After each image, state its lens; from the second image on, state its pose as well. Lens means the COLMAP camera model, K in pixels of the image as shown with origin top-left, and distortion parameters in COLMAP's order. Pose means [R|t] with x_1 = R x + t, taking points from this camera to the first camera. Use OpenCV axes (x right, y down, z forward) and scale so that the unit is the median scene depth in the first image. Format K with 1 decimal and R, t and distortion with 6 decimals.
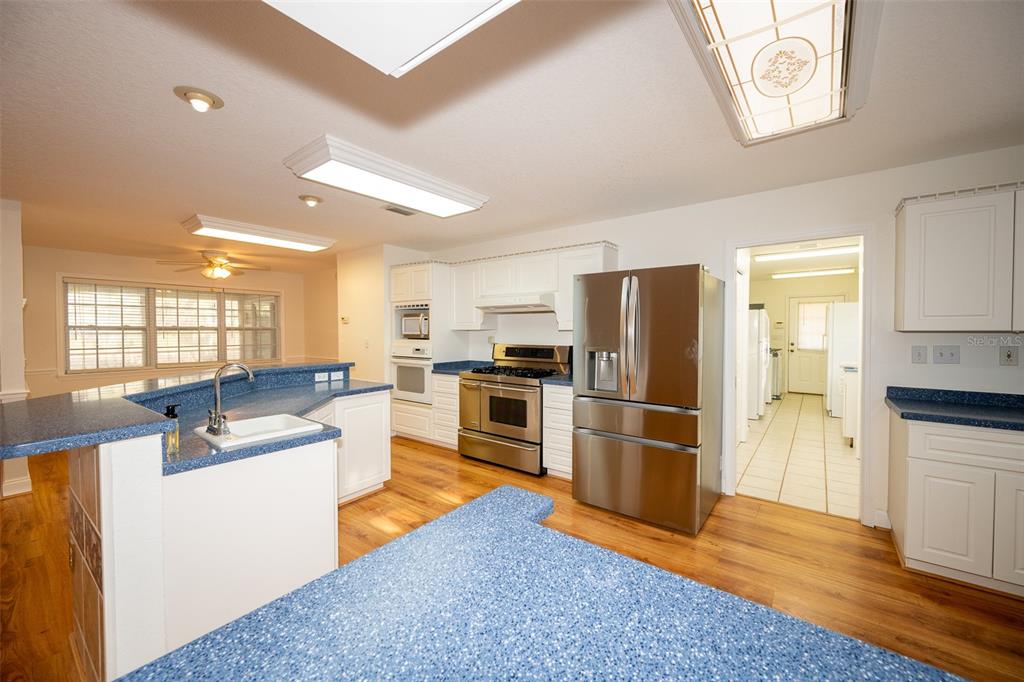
lens RADIAL K [[400.9, 0, 516.3], [0, 400.9, 340.8], [0, 0, 1]] dist [-0.002278, 0.000232]
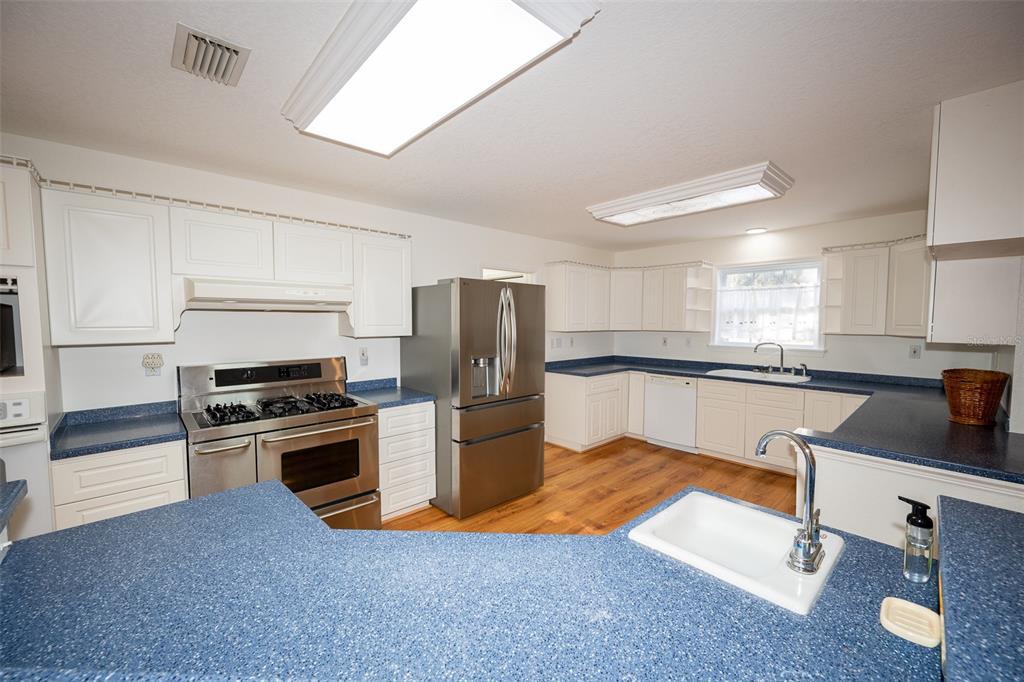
lens RADIAL K [[400.9, 0, 515.4], [0, 400.9, 344.3], [0, 0, 1]] dist [-0.002278, 0.000232]
pose [[0.175438, -0.059039, 0.982719, -0.786960], [0.022938, 0.998174, 0.055872, -0.065312], [-0.984223, 0.012740, 0.176471, 0.761121]]
